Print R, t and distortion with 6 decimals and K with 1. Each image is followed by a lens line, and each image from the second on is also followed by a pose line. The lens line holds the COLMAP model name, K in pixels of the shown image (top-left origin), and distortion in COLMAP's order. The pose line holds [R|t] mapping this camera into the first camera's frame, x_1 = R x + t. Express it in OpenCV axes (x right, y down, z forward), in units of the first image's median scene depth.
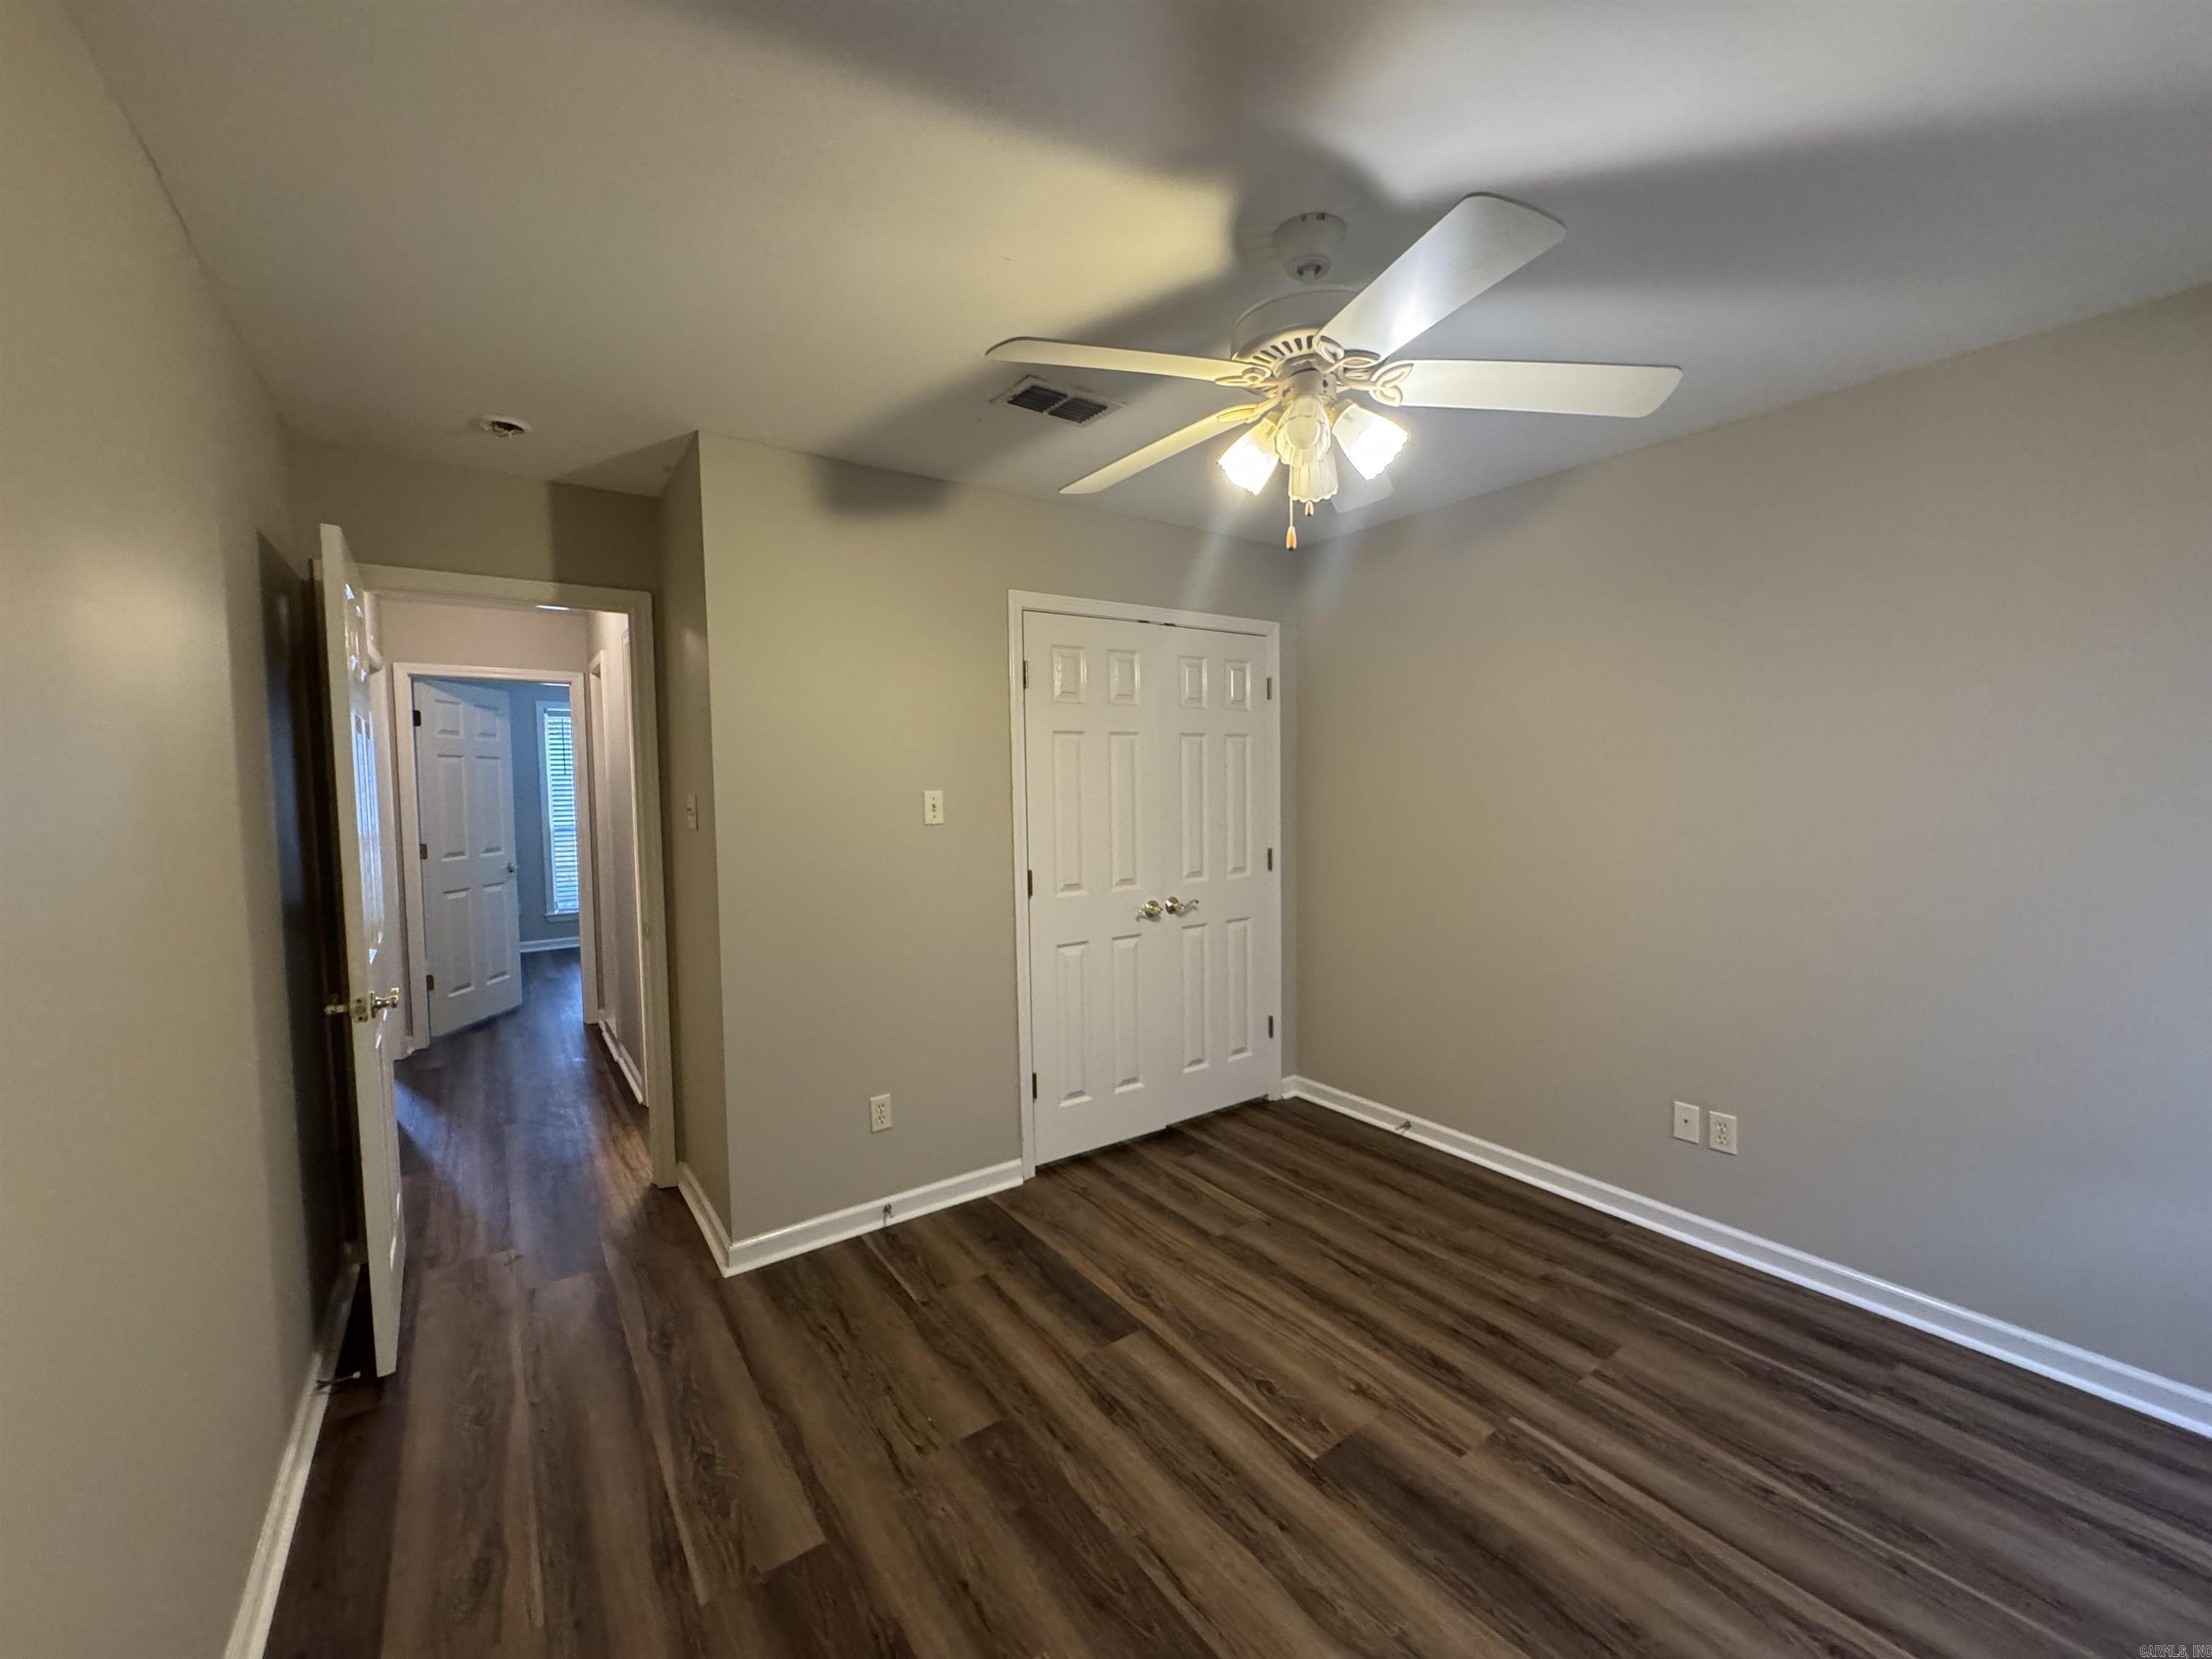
lens RADIAL K [[885.7, 0, 1104.2], [0, 885.7, 831.5], [0, 0, 1]] dist [-0.001689, -0.000298]
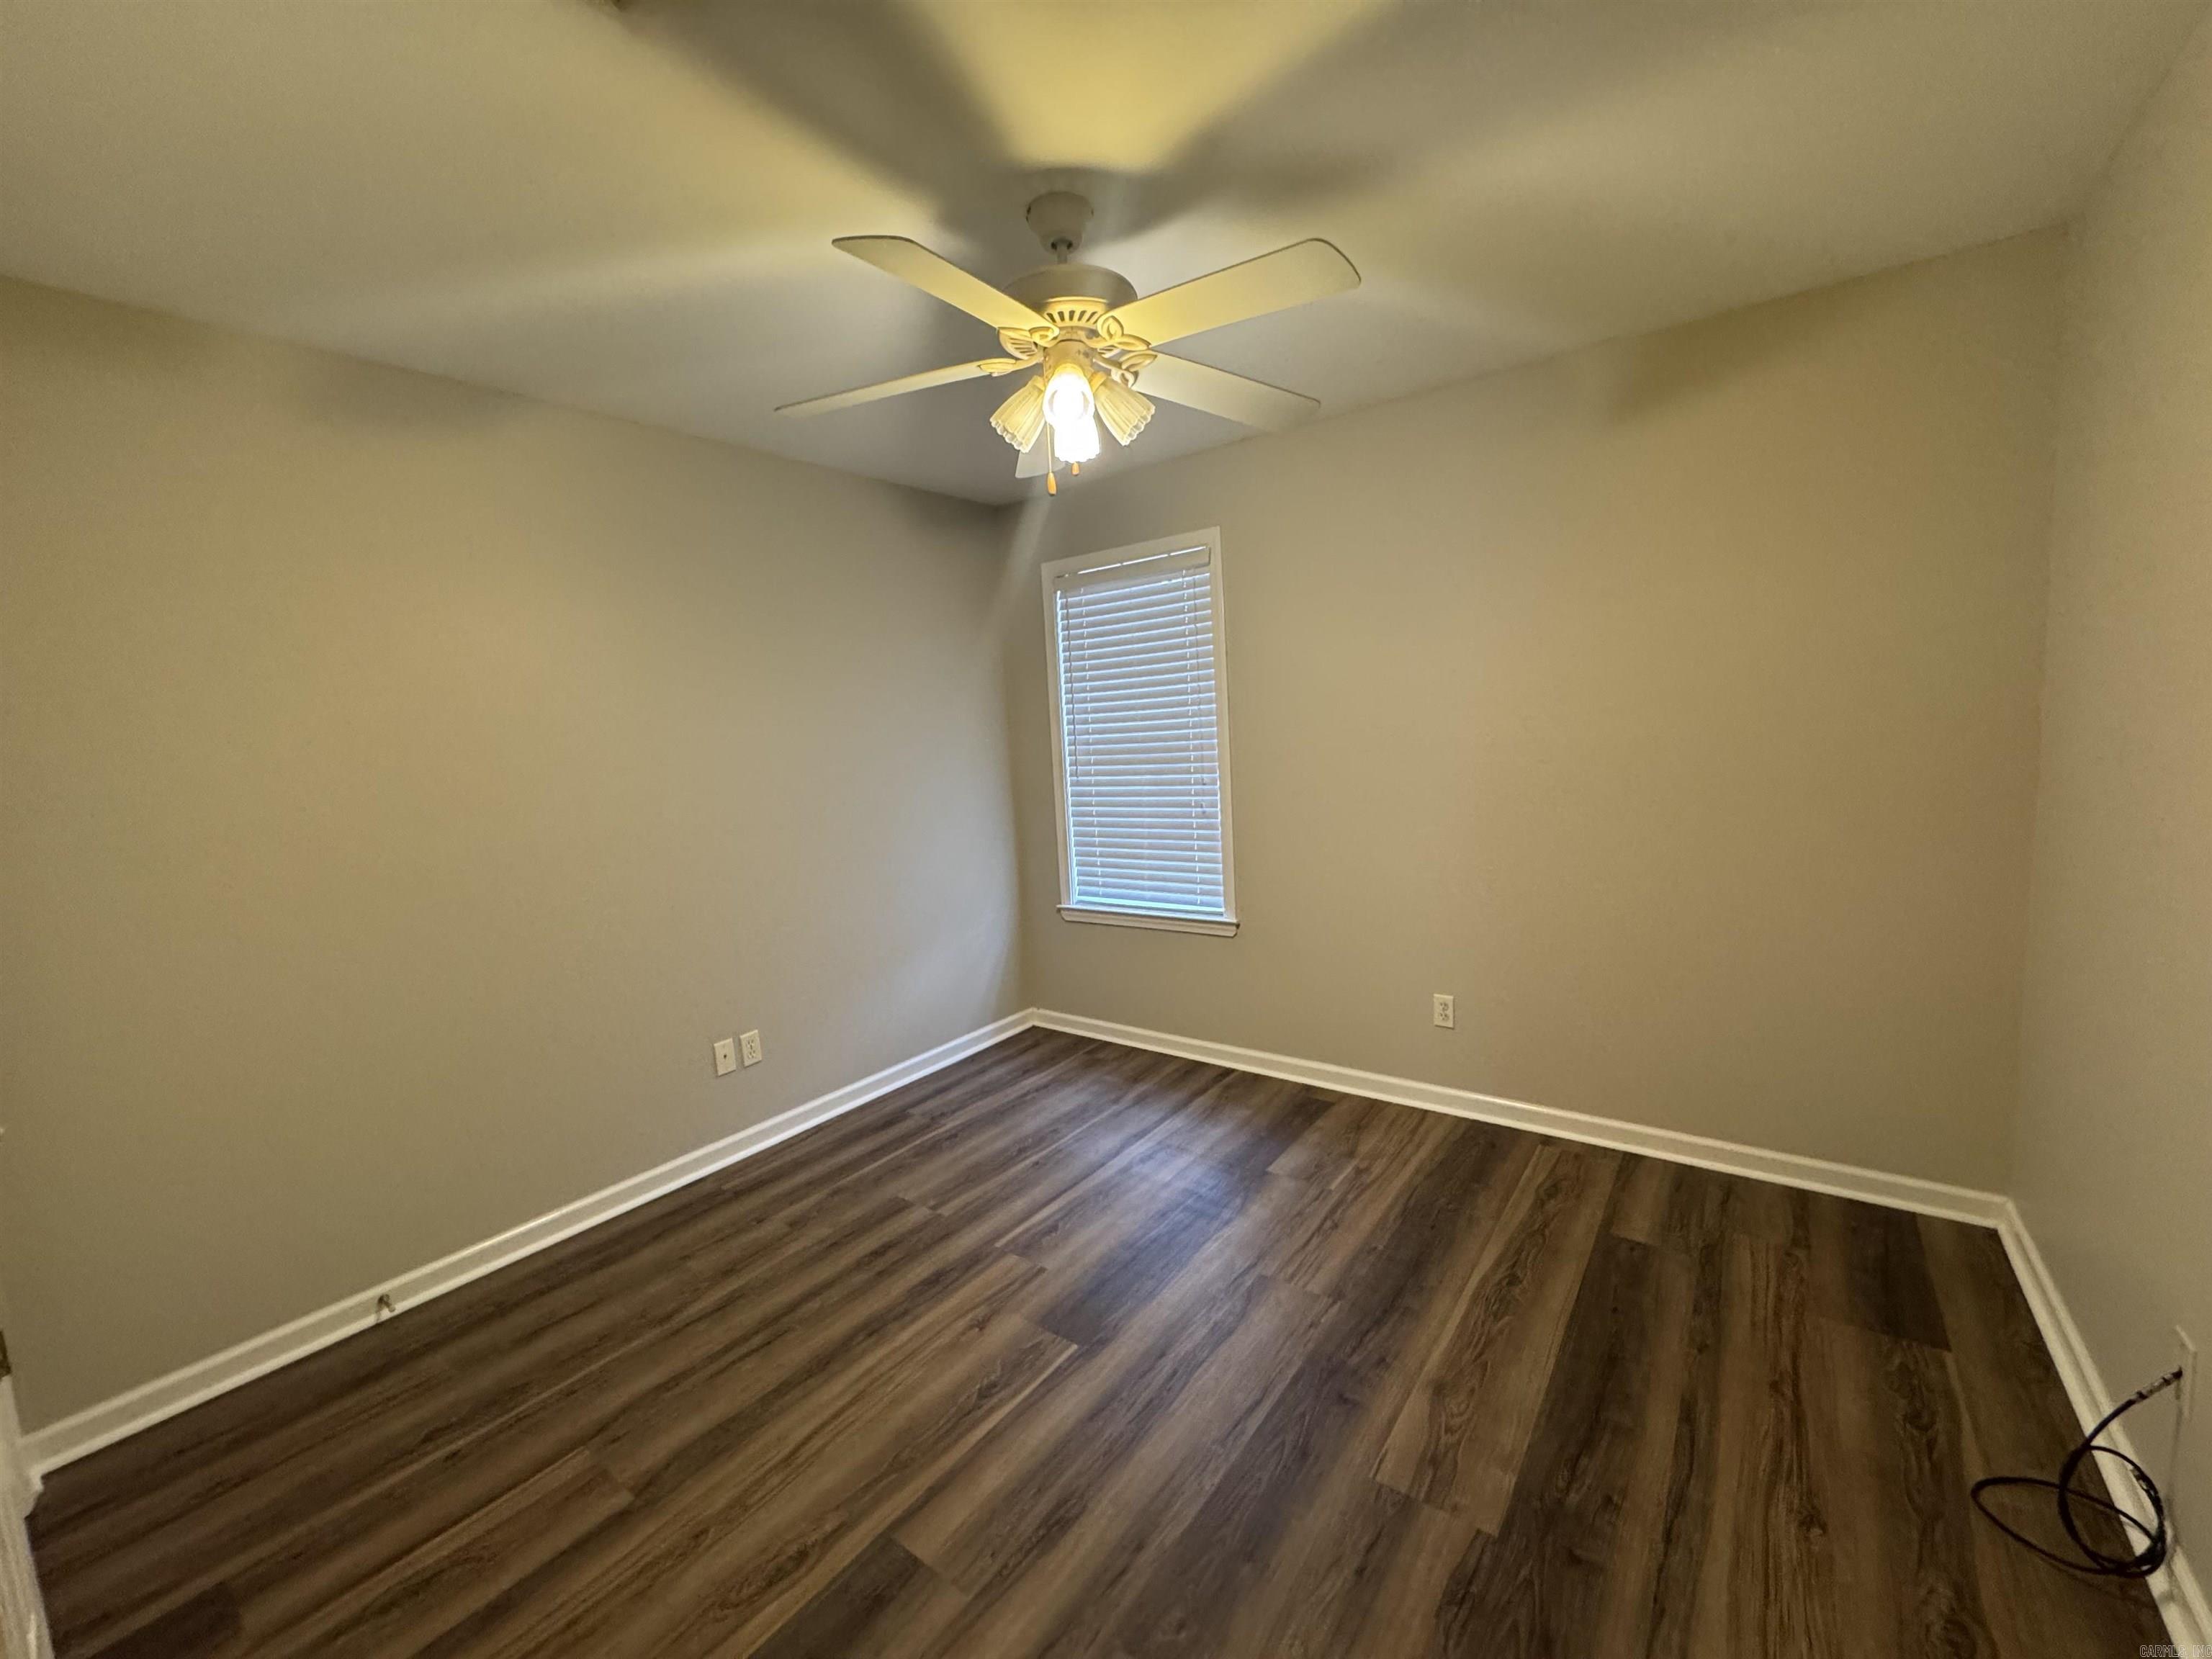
lens RADIAL K [[885.7, 0, 1104.2], [0, 885.7, 831.5], [0, 0, 1]] dist [-0.001689, -0.000298]
pose [[-0.307165, -0.075029, 0.948694, -0.629260], [0.117561, 0.986260, 0.116064, -0.030894], [-0.944367, 0.147180, -0.294124, 0.994648]]
